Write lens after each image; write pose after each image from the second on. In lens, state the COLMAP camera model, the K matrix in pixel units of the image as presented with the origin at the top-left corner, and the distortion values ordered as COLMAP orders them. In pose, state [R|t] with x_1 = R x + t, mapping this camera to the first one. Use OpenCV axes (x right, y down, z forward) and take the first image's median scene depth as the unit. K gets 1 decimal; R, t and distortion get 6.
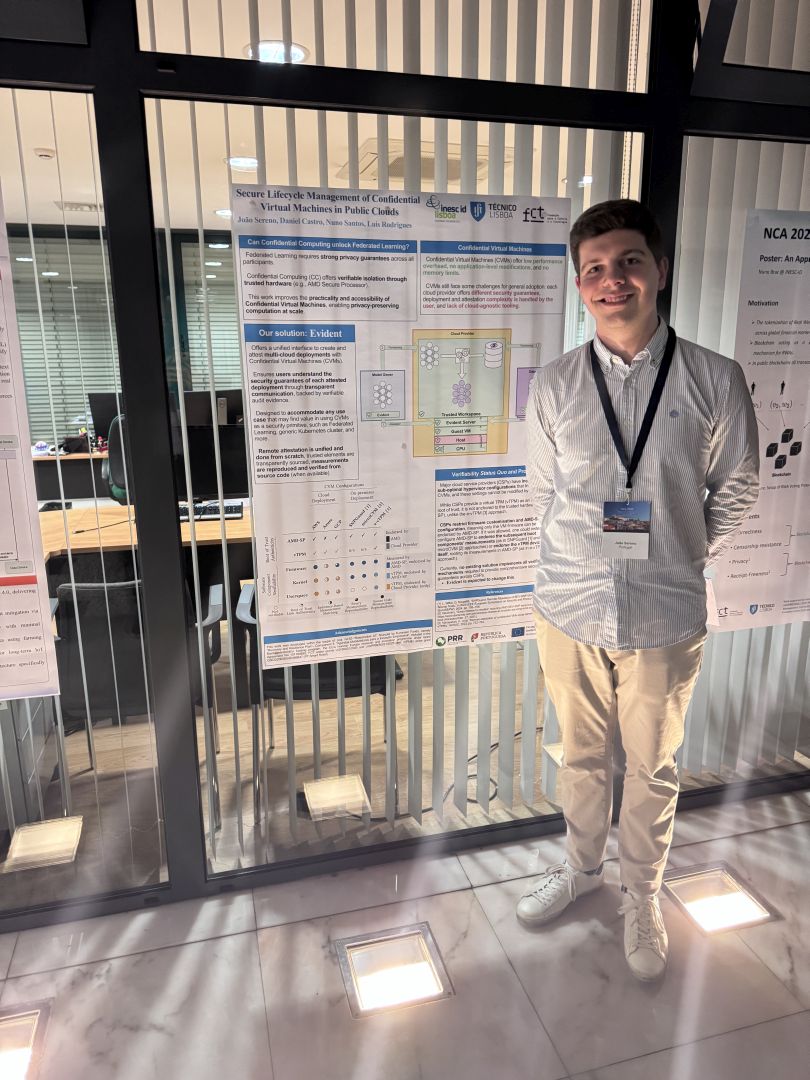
lens RADIAL K [[737.8, 0, 378.3], [0, 737.8, 552.1], [0, 0, 1]] dist [0.047511, -0.061114]
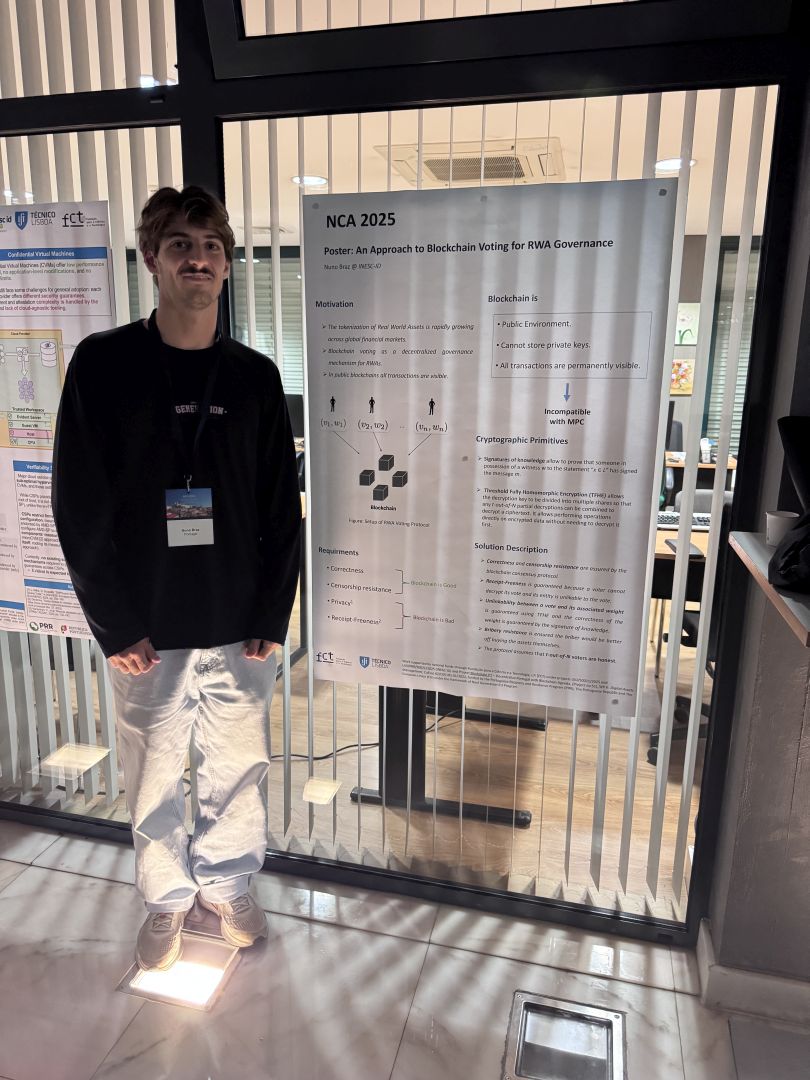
lens RADIAL K [[767.8, 0, 375.7], [0, 767.8, 539.4], [0, 0, 1]] dist [0.026373, -0.028170]
pose [[0.867103, 0.135257, -0.479415, 1.118735], [-0.148054, 0.988916, 0.011222, -0.092664], [0.475619, 0.061249, 0.877517, 0.292486]]
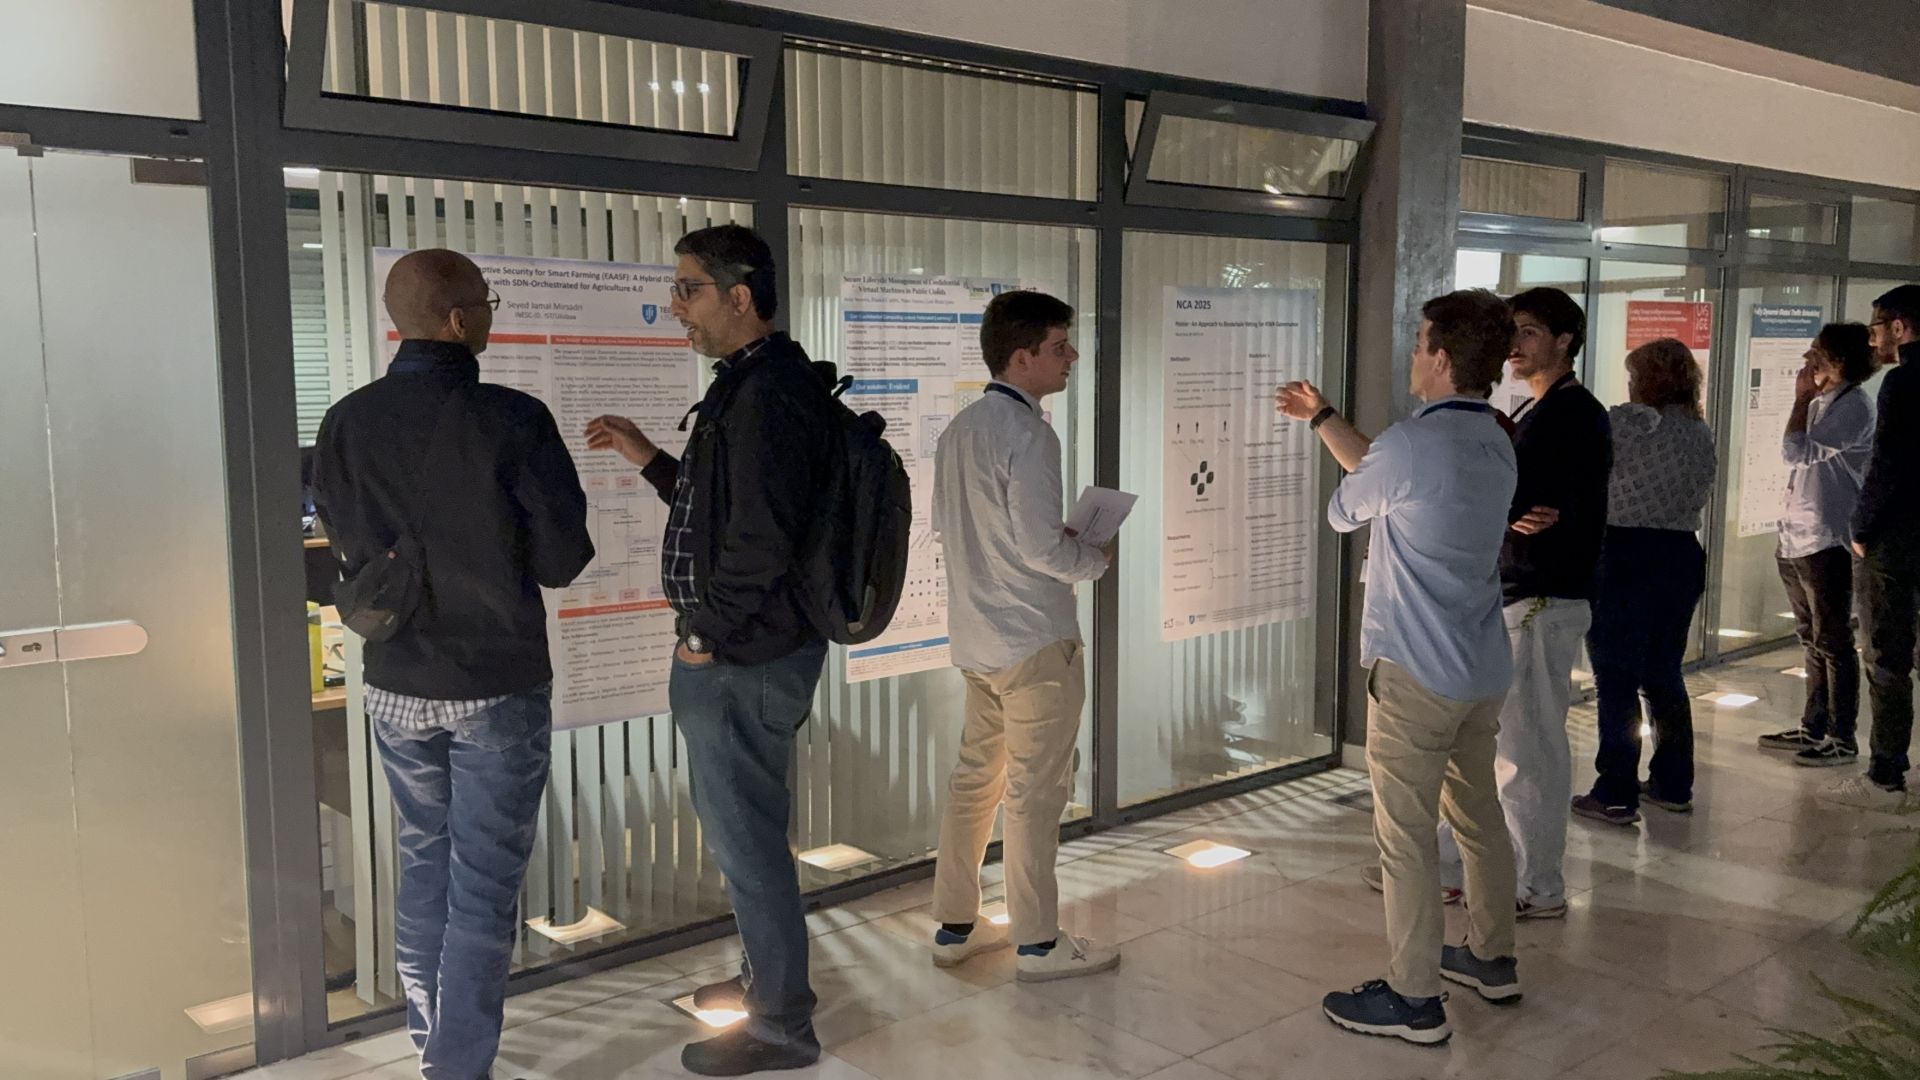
lens RADIAL K [[1632.8, 0, 946.7], [0, 1632.8, 551.0], [0, 0, 1]] dist [0.119449, -0.215440]
pose [[0.896103, -0.040799, 0.441966, -1.110763], [0.099990, 0.988726, -0.111462, 0.256922], [-0.432436, 0.144074, 0.890080, -1.275744]]
